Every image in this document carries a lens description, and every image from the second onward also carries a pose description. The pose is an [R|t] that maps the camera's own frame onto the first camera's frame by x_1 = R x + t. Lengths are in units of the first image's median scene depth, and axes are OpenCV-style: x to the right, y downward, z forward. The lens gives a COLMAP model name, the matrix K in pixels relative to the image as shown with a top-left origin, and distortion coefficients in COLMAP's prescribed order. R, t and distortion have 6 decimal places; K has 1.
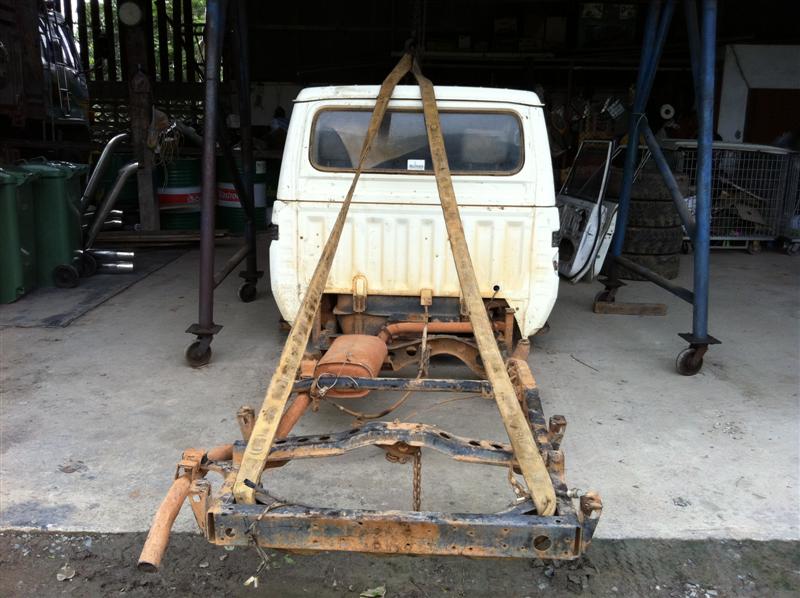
lens RADIAL K [[746.4, 0, 400.0], [0, 746.4, 299.0], [0, 0, 1]] dist [0.072174, -0.181546]
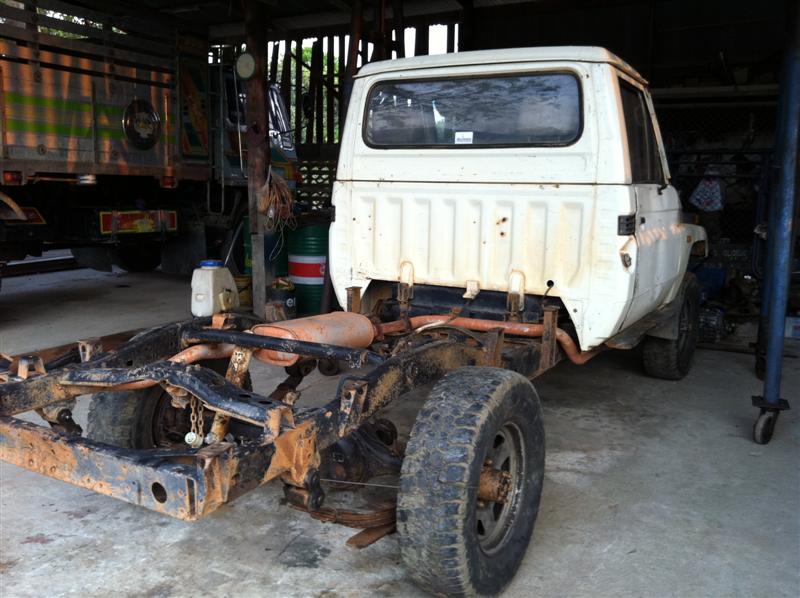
lens RADIAL K [[746.4, 0, 400.0], [0, 746.4, 299.0], [0, 0, 1]] dist [0.072174, -0.181546]
pose [[0.888600, 0.066723, -0.453805, 0.364356], [-0.104701, 0.992749, -0.059051, 0.070021], [0.446574, 0.099987, 0.889142, 0.190192]]
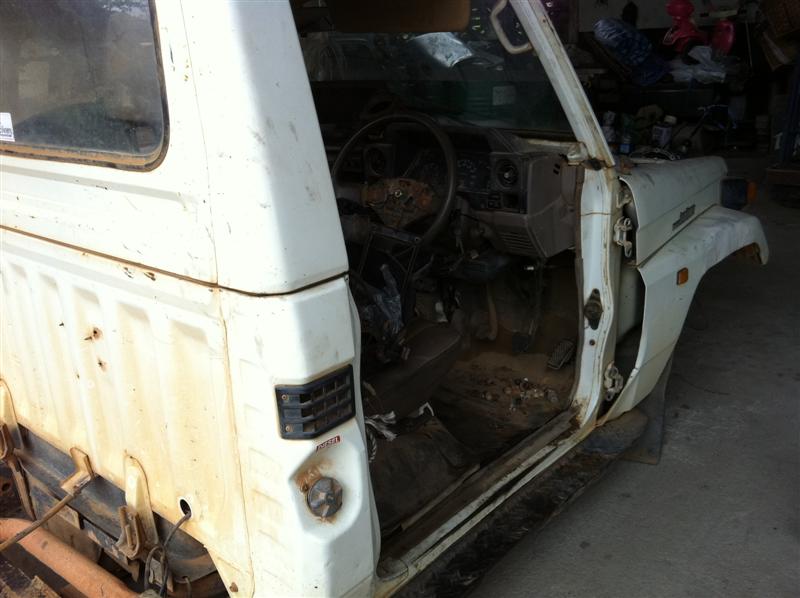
lens RADIAL K [[746.4, 0, 400.0], [0, 746.4, 299.0], [0, 0, 1]] dist [0.072174, -0.181546]
pose [[0.786356, 0.148674, -0.599617, 0.392231], [-0.084139, 0.987340, 0.134466, -0.159459], [0.612017, -0.055287, 0.788910, 0.814726]]
